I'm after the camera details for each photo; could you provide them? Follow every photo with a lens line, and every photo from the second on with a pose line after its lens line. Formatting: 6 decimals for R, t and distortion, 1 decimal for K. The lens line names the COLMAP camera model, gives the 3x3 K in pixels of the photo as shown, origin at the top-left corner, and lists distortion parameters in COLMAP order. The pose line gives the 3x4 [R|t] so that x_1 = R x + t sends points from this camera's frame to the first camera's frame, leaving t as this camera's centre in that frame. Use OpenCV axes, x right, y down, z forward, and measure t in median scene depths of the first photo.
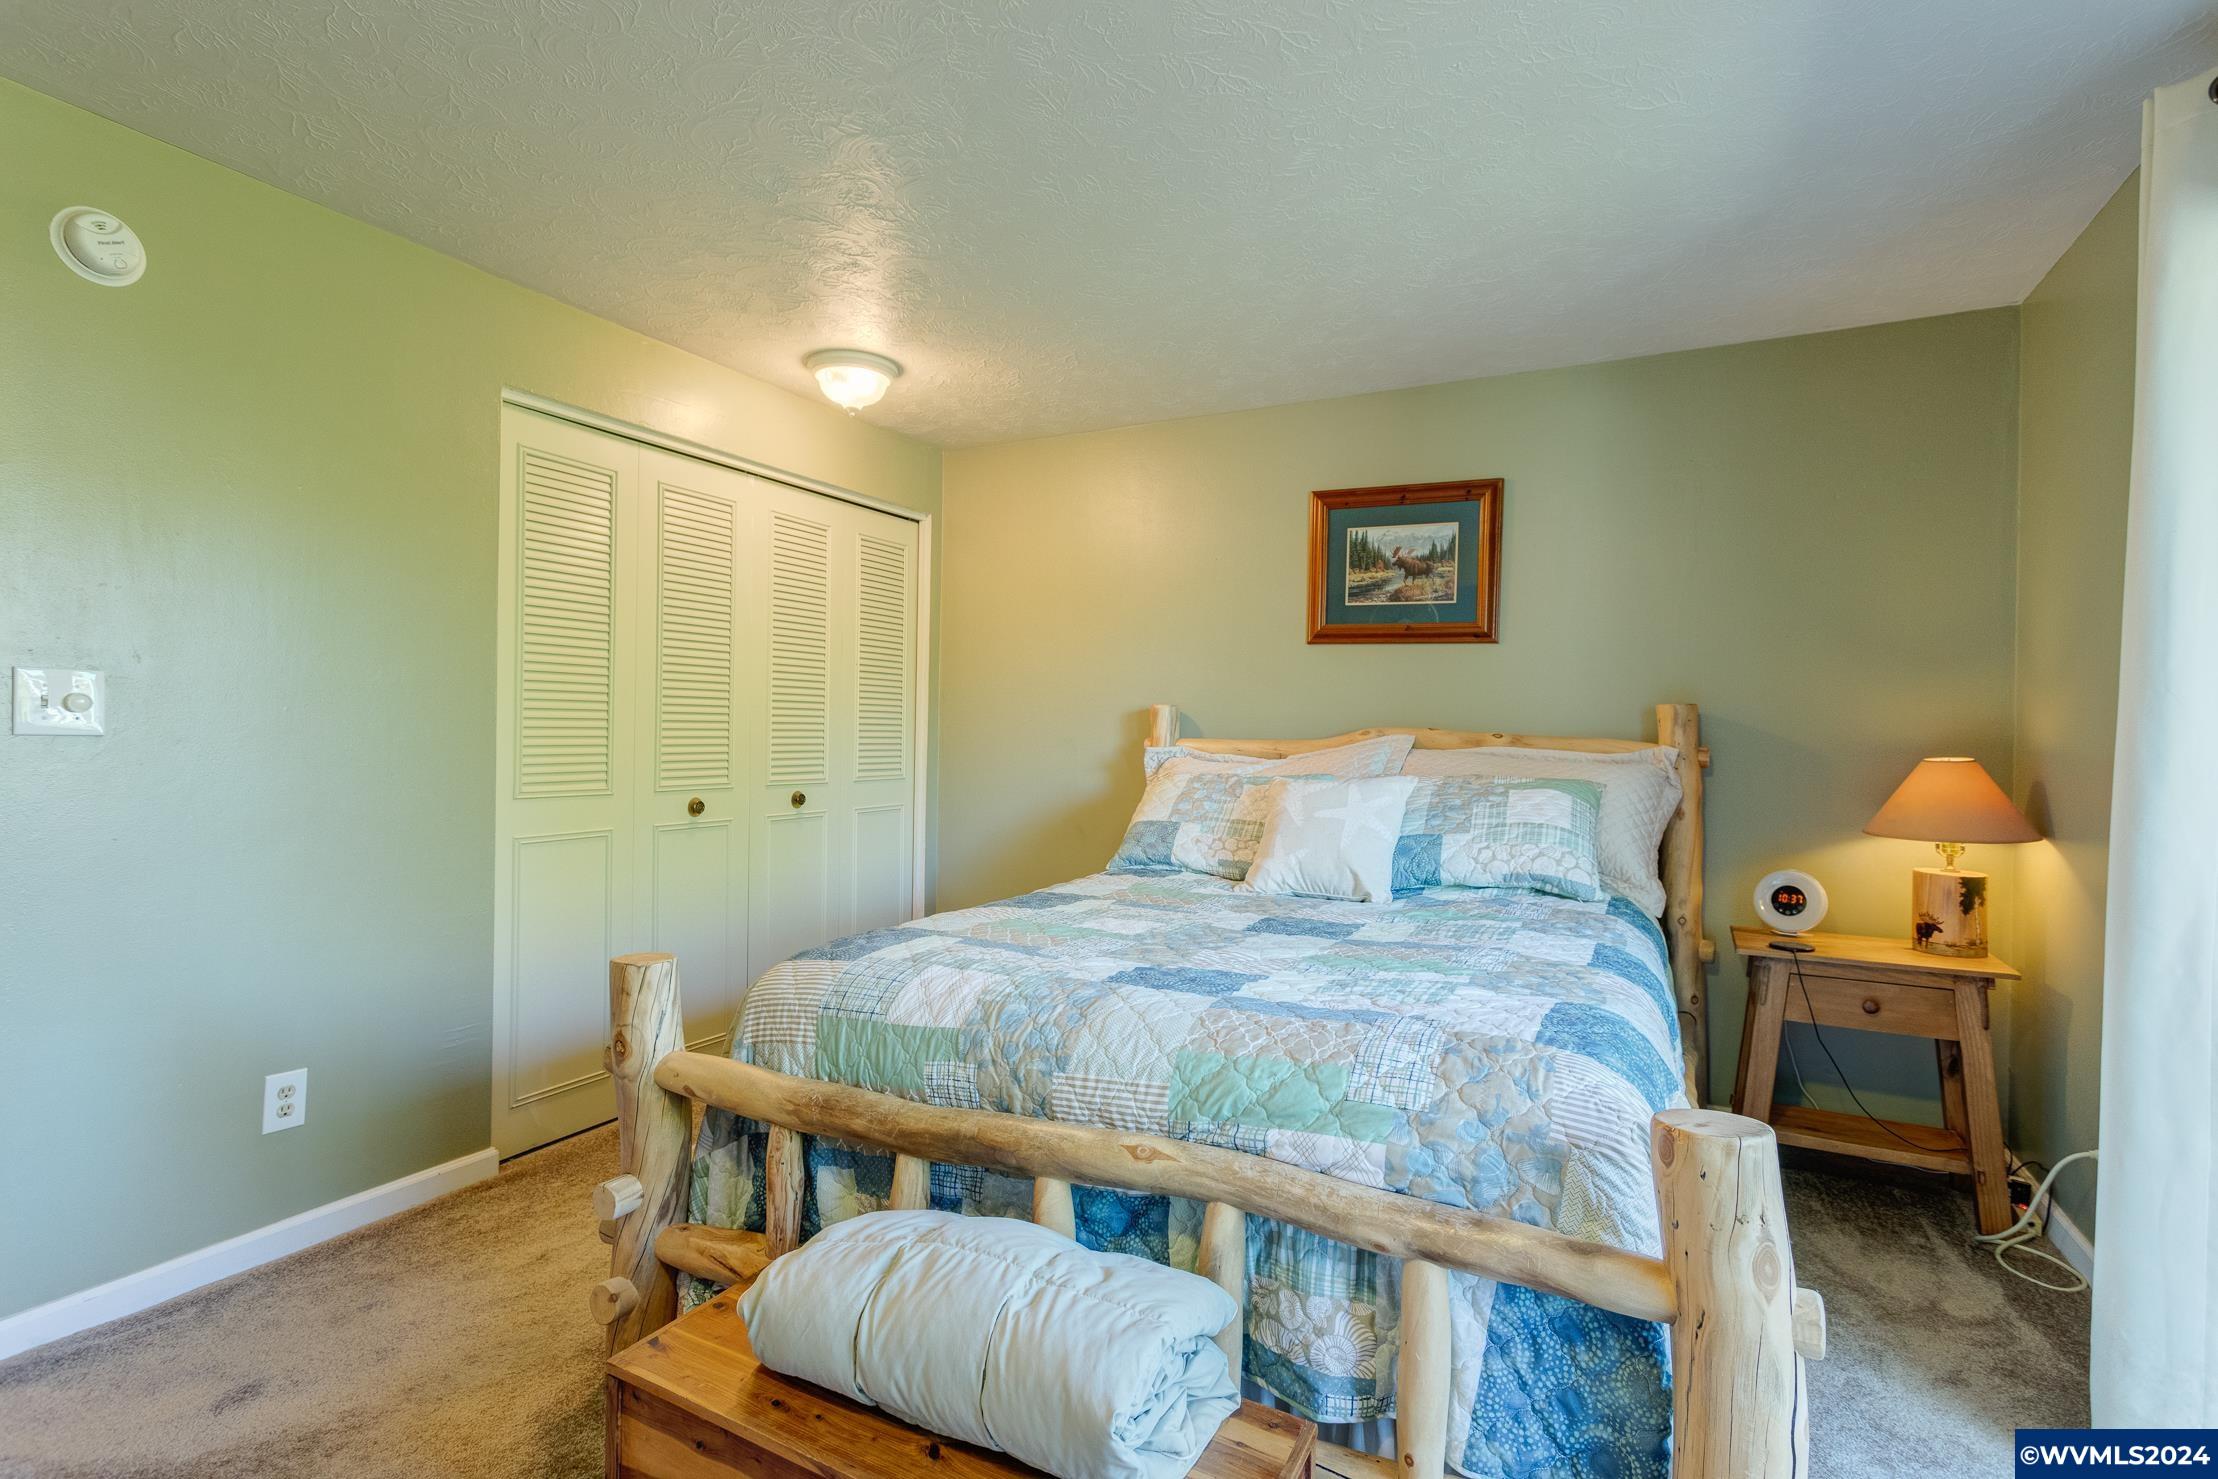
lens RADIAL K [[1049.1, 0, 1098.9], [0, 1049.1, 734.7], [0, 0, 1]] dist [0.002721, 0.000417]
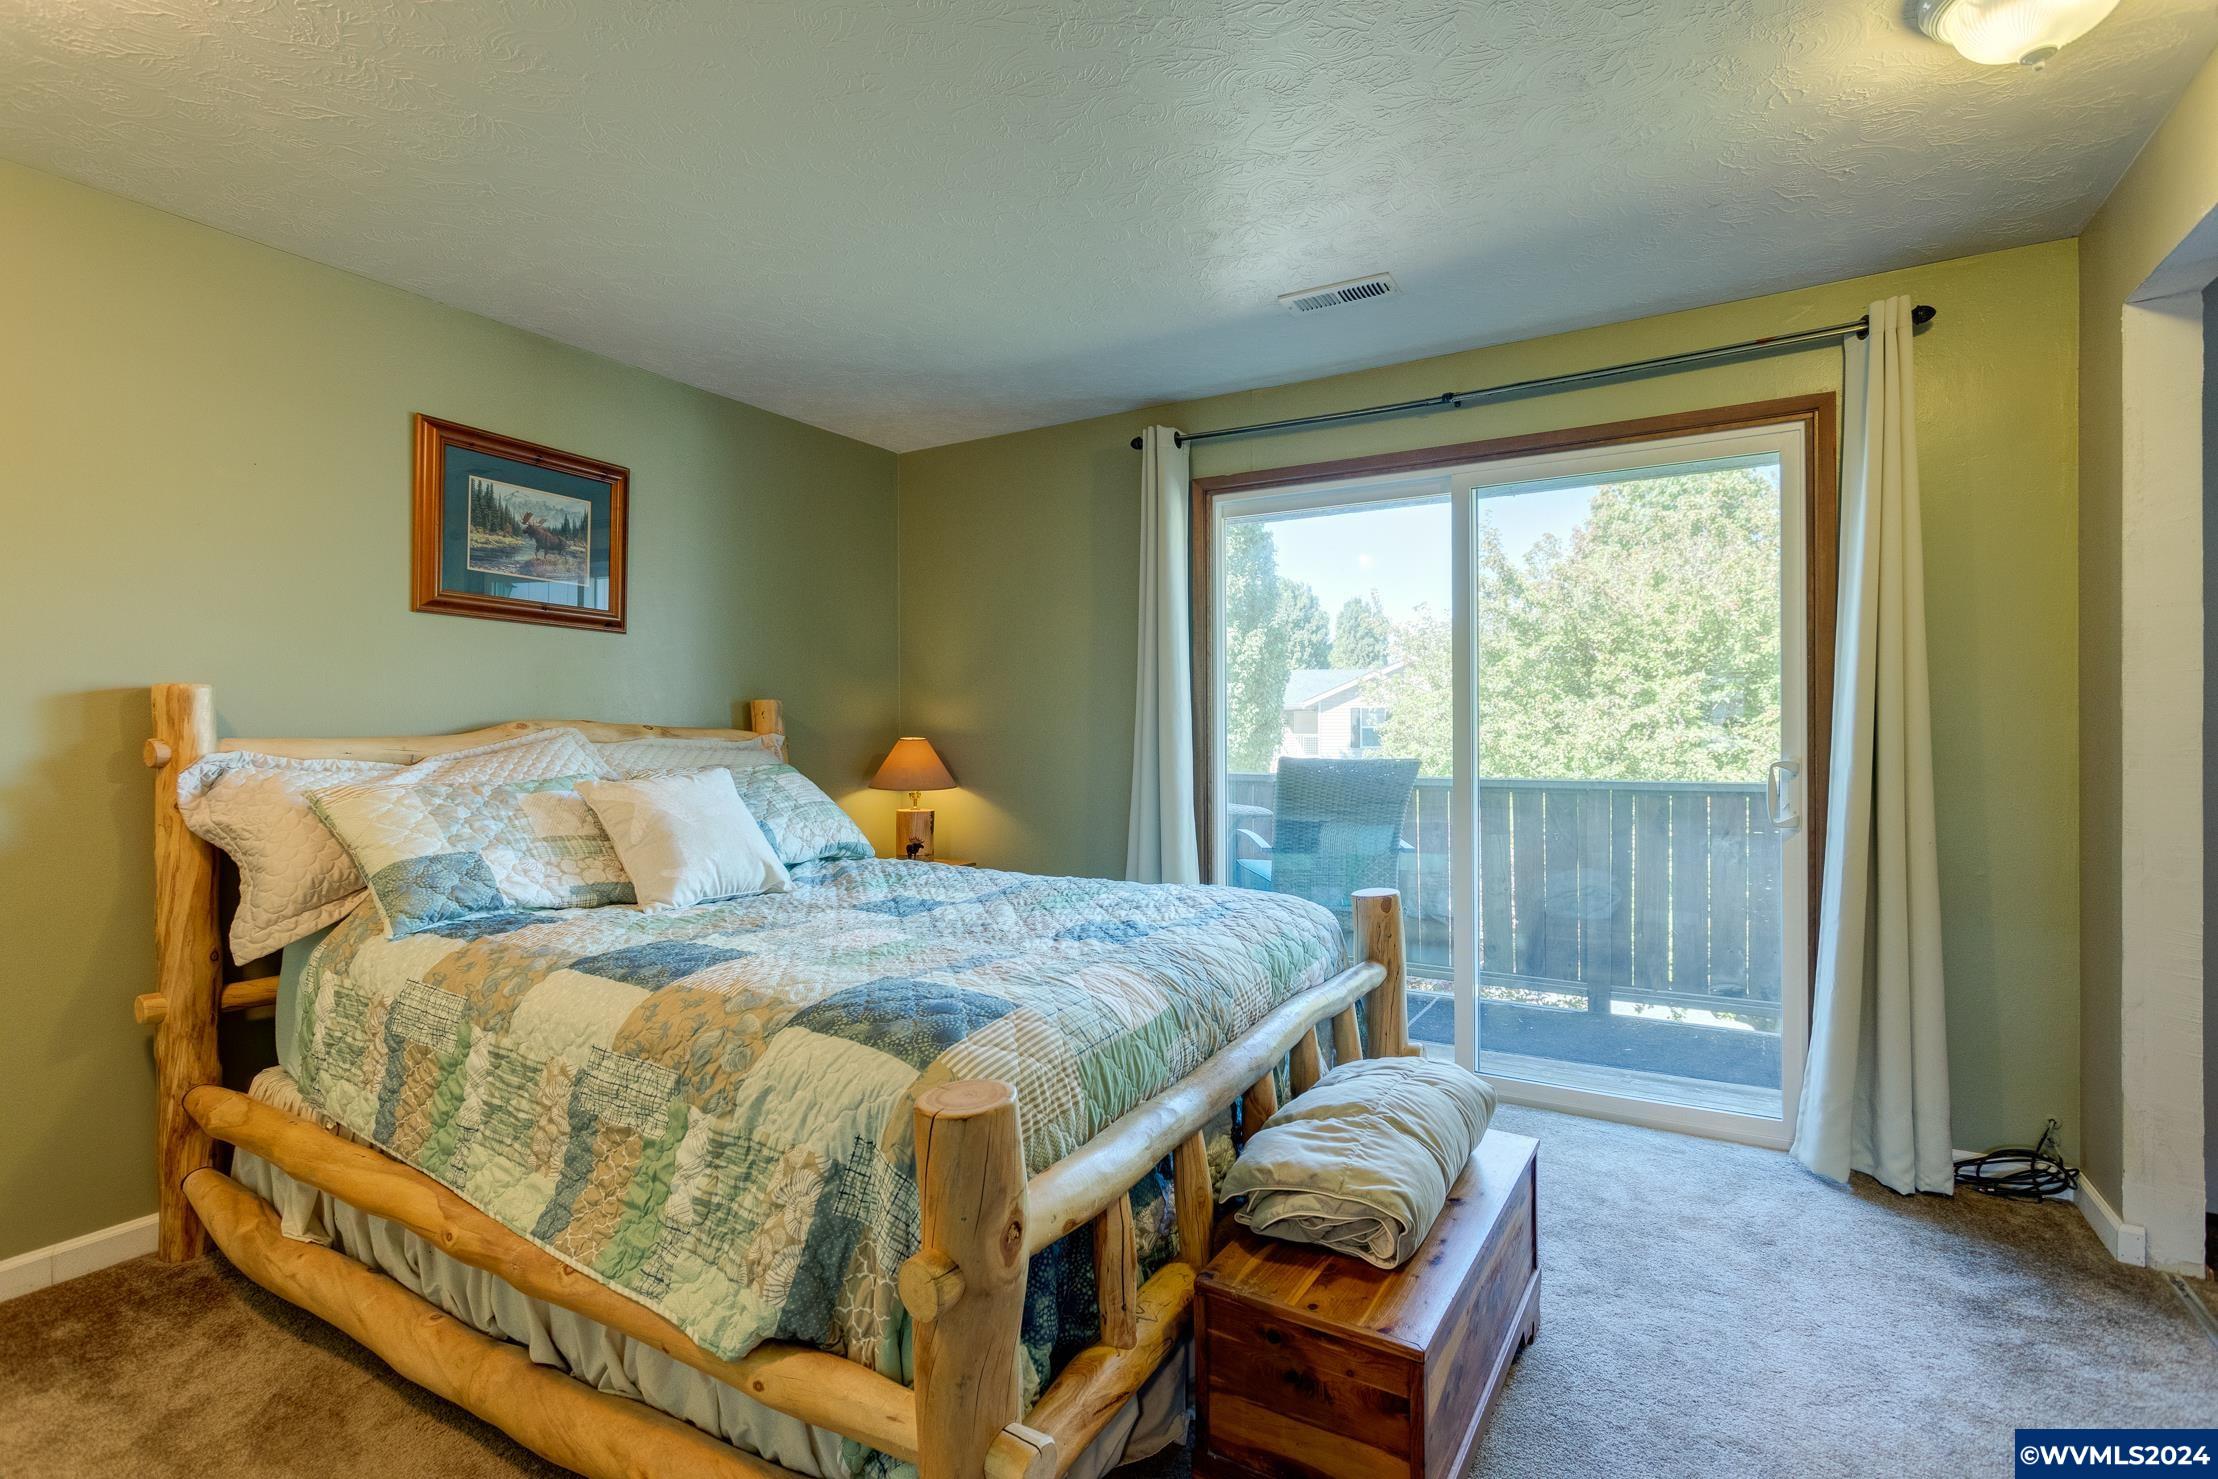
lens RADIAL K [[1049.1, 0, 1098.9], [0, 1049.1, 734.7], [0, 0, 1]] dist [0.002721, 0.000417]
pose [[0.078829, -0.016279, 0.996755, -0.553367], [0.011526, 0.999815, 0.015418, -0.002968], [-0.996822, 0.010273, 0.079002, 0.467065]]
